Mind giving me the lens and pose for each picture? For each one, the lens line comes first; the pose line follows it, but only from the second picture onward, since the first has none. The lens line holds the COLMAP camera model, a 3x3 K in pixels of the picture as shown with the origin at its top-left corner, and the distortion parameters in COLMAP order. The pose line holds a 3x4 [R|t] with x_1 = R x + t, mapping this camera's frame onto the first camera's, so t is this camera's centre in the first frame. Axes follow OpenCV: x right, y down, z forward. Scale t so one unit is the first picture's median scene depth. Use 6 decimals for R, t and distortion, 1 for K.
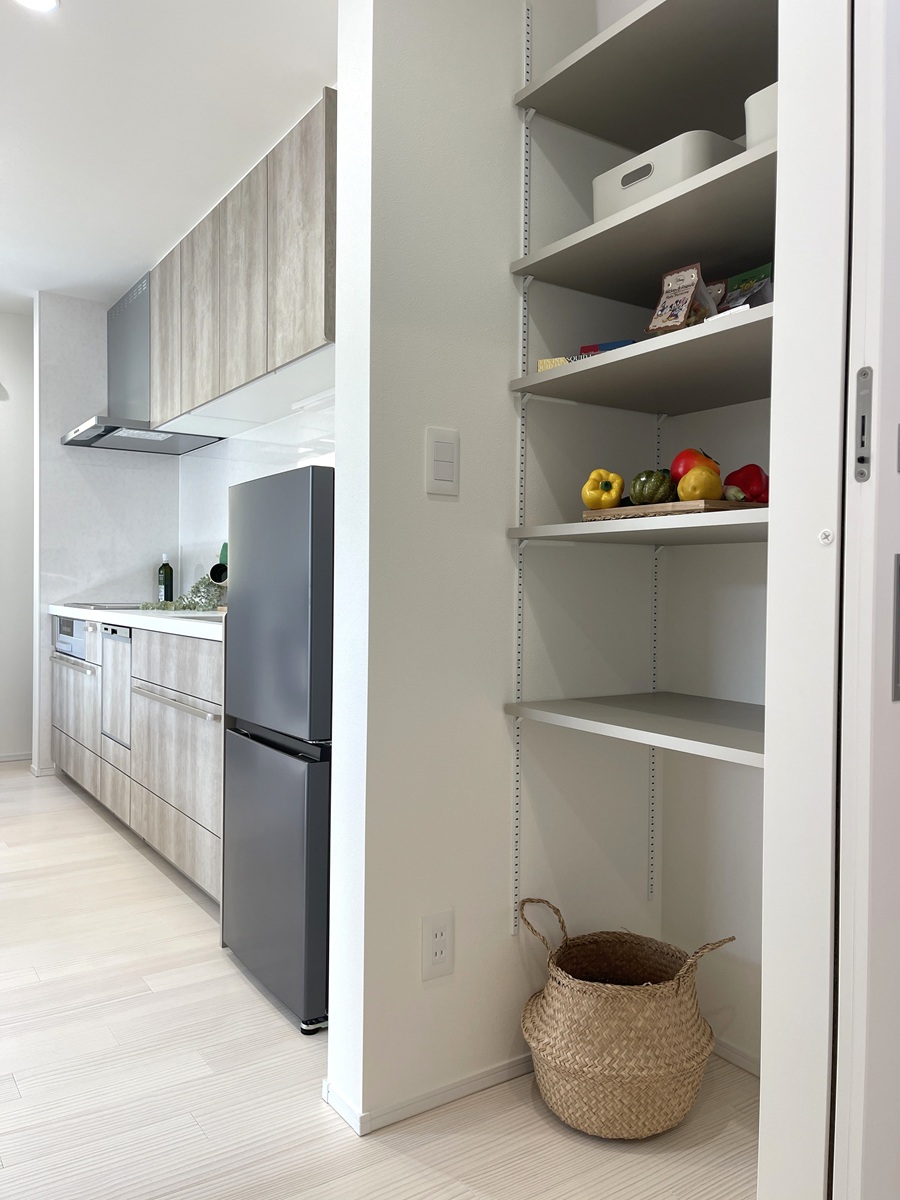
lens RADIAL K [[891.5, 0, 450.0], [0, 891.5, 600.0], [0, 0, 1]] dist [0.092750, -0.120929]
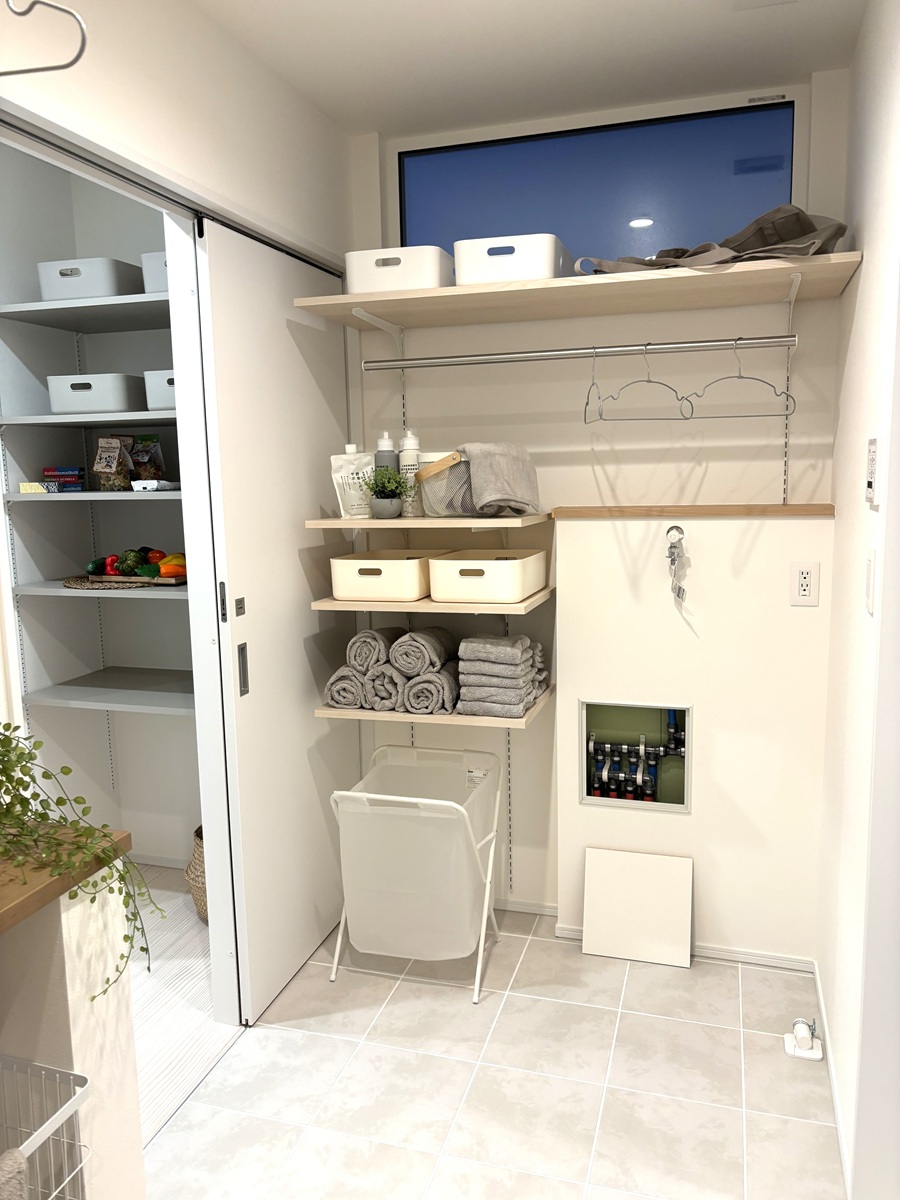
lens RADIAL K [[894.9, 0, 450.0], [0, 894.9, 600.0], [0, 0, 1]] dist [0.035713, -0.034168]
pose [[0.772590, -0.127216, 0.622030, -0.344785], [0.041990, 0.987813, 0.149871, -0.285885], [-0.633516, -0.089669, 0.768516, -0.748124]]
